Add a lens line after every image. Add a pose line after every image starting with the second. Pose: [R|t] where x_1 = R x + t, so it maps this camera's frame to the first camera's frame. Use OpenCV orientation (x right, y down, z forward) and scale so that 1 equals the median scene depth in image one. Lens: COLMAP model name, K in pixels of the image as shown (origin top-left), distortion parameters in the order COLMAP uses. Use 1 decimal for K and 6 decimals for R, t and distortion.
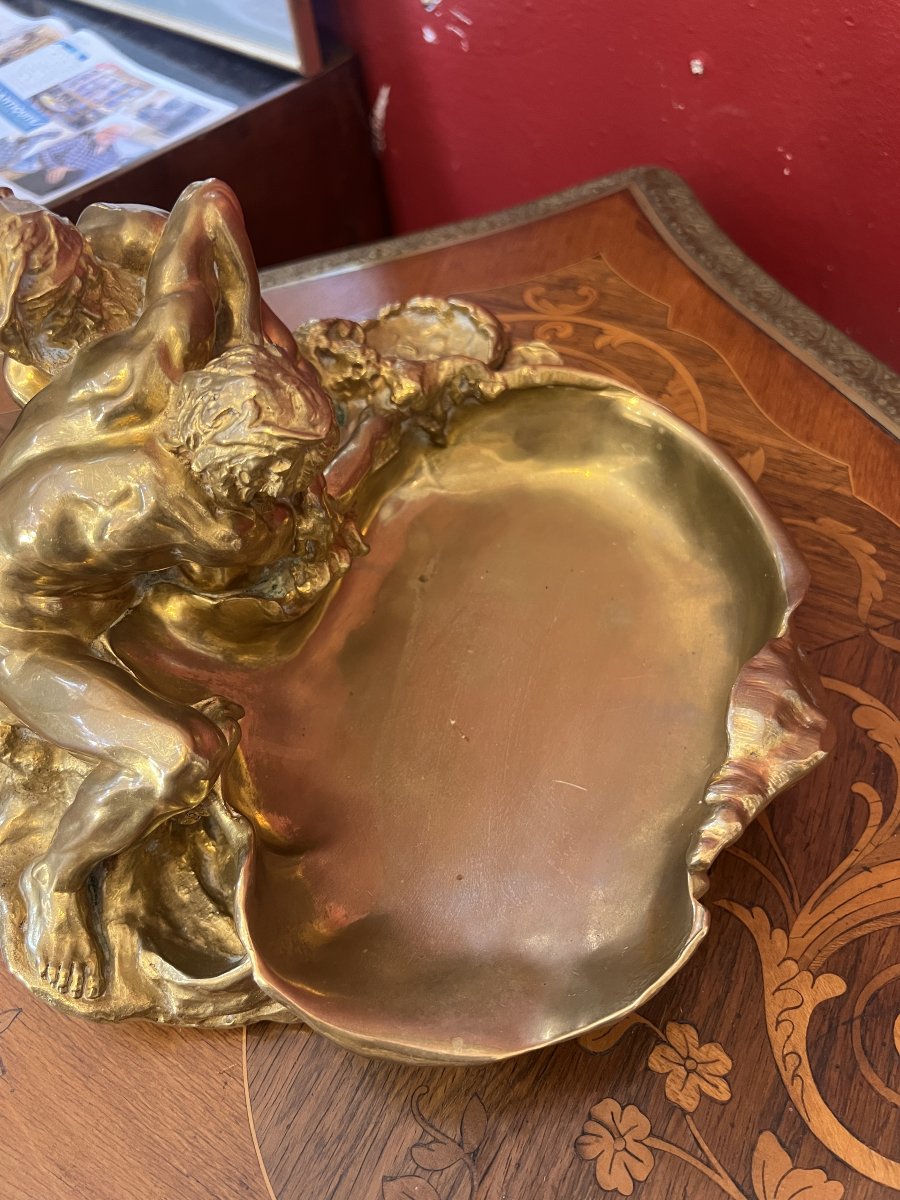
lens RADIAL K [[925.6, 0, 450.0], [0, 925.6, 600.0], [0, 0, 1]] dist [-0.010436, -0.005696]
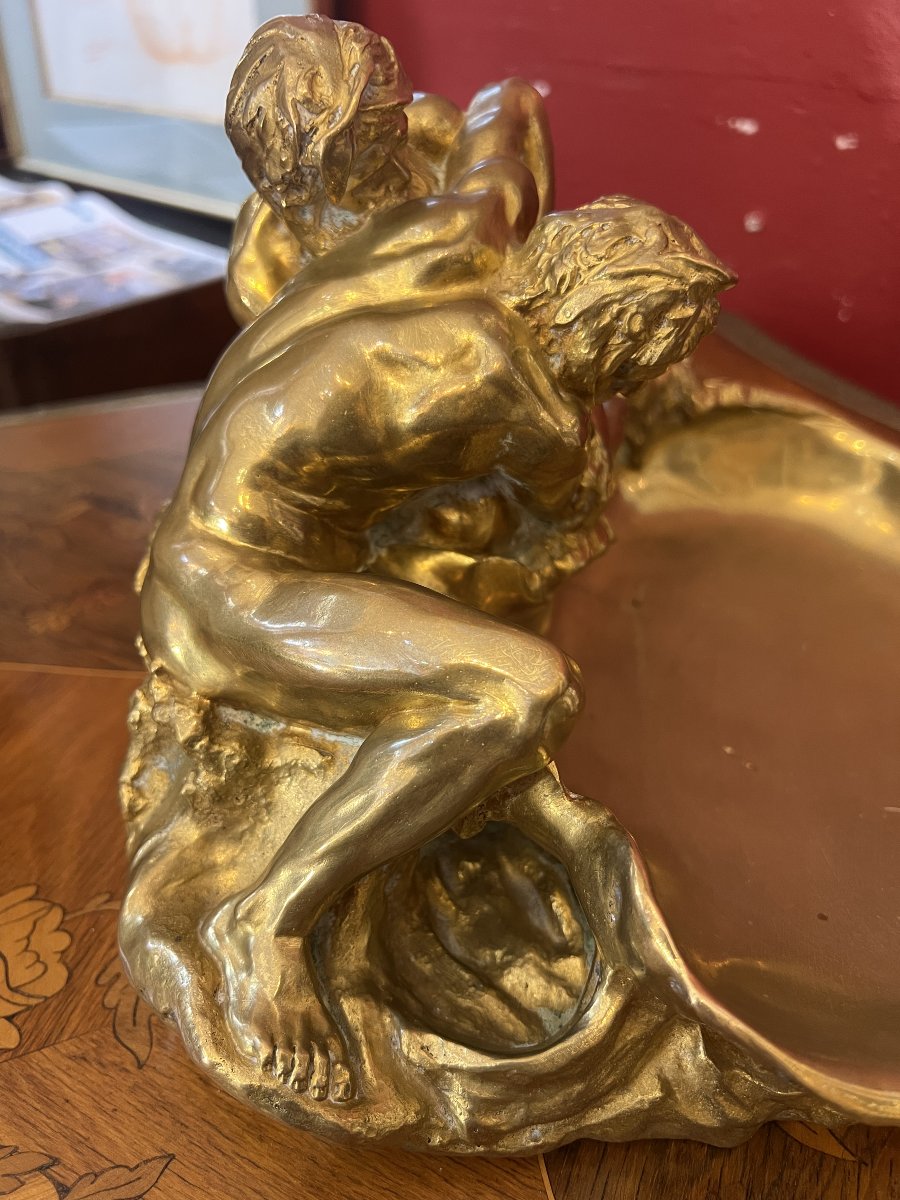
lens RADIAL K [[946.5, 0, 450.0], [0, 946.5, 600.0], [0, 0, 1]] dist [-0.016904, -0.009873]
pose [[0.989926, 0.040080, 0.135794, -0.419690], [-0.001277, 0.961586, -0.274500, 0.278896], [-0.141580, 0.271561, 0.951950, 0.274459]]
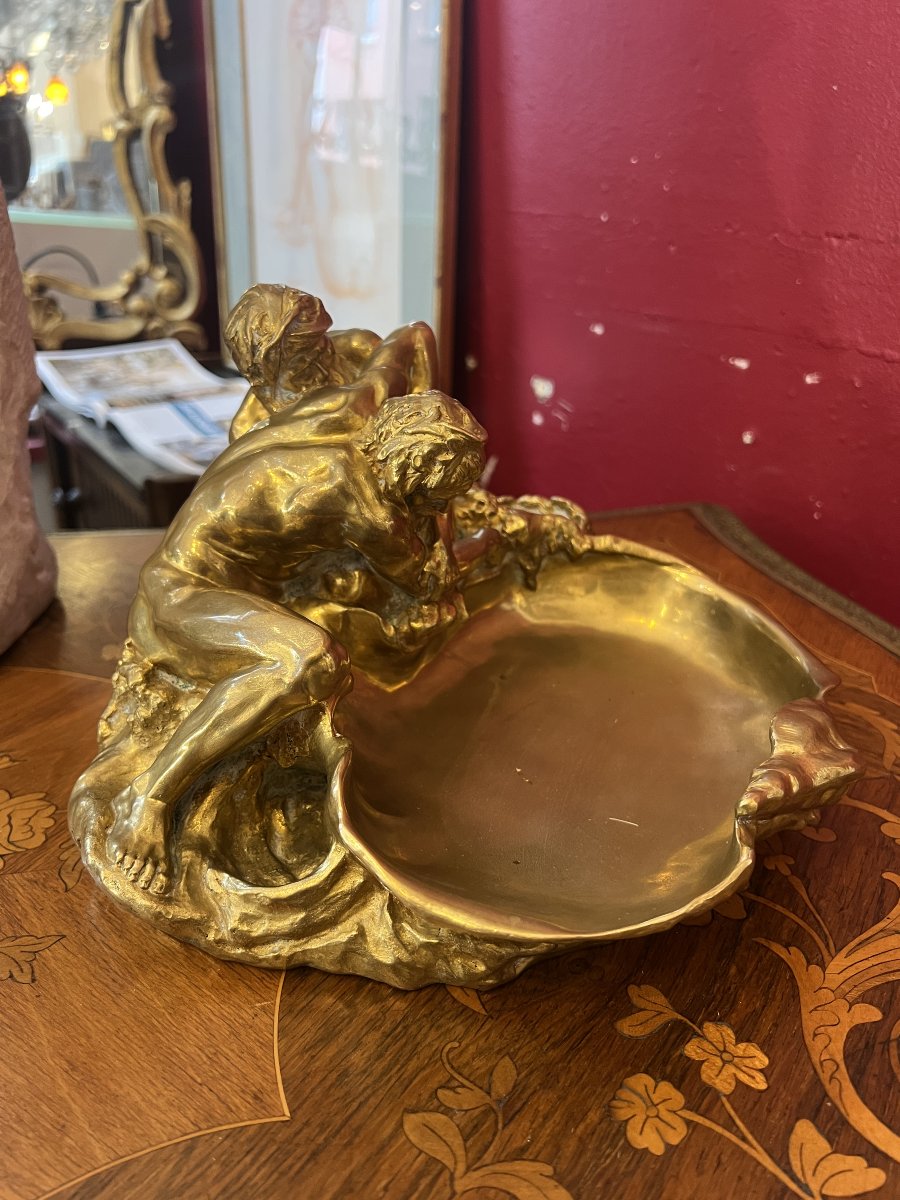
lens RADIAL K [[913.3, 0, 463.6], [0, 913.3, 610.8], [0, 0, 1]] dist [0.029609, -0.063807]
pose [[0.984997, 0.166133, -0.046707, -0.050883], [-0.169722, 0.883562, -0.436477, 0.546879], [-0.031245, 0.437856, 0.898502, -0.085167]]
